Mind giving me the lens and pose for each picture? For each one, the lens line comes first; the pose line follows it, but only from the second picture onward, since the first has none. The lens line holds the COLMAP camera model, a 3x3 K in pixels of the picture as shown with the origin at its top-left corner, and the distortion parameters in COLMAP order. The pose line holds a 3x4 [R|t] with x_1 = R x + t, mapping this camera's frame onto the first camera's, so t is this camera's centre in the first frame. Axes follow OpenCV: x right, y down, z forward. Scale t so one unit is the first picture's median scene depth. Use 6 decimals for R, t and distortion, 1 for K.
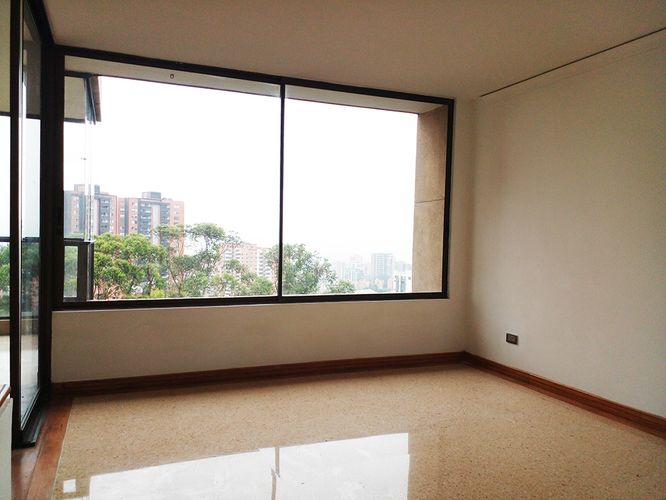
lens RADIAL K [[531.4, 0, 332.2], [0, 531.4, 250.5], [0, 0, 1]] dist [0.028341, -0.063205]
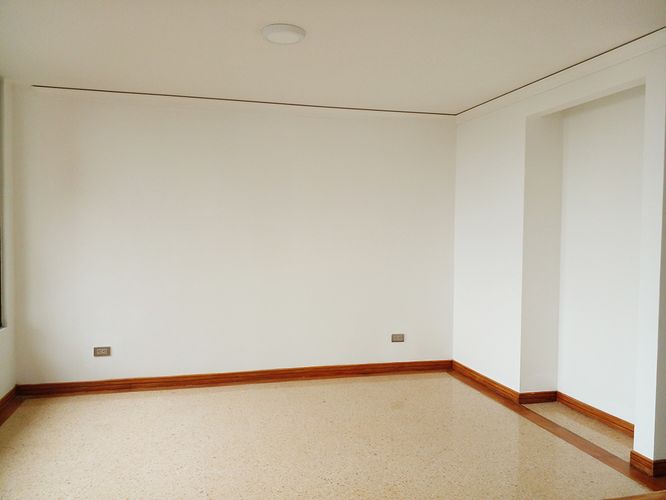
lens RADIAL K [[531.4, 0, 333.4], [0, 531.4, 250.4], [0, 0, 1]] dist [0.028341, -0.063205]
pose [[0.136461, -0.066048, 0.988441, -0.599217], [0.018772, 0.997768, 0.064080, -0.080061], [-0.990468, 0.009810, 0.137396, 0.467480]]
